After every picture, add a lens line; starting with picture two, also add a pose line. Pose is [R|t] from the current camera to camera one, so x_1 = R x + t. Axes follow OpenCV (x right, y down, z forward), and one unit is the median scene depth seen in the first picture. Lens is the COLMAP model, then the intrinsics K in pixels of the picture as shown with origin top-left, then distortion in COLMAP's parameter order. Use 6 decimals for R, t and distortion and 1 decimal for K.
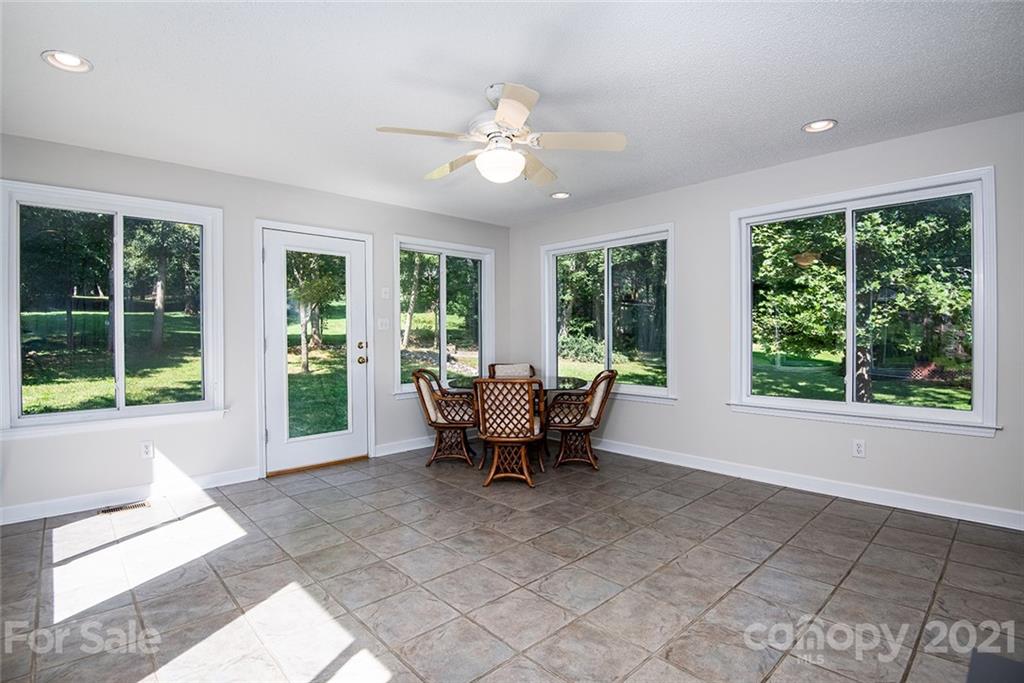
lens RADIAL K [[489.7, 0, 506.6], [0, 489.7, 334.1], [0, 0, 1]] dist [-0.033835, -0.003367]
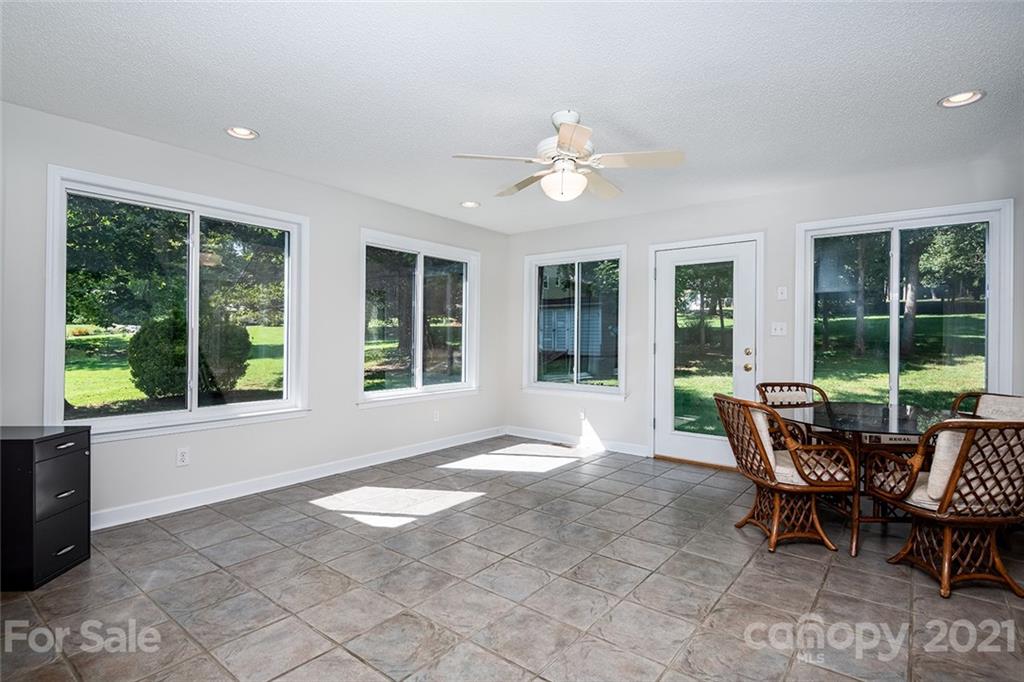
lens RADIAL K [[515.1, 0, 506.0], [0, 515.1, 339.1], [0, 0, 1]] dist [-0.028409, -0.004436]
pose [[0.152154, 0.018075, -0.988192, 0.914939], [-0.017173, 0.999730, 0.015642, -0.009440], [0.988208, 0.014590, 0.152423, 0.604279]]
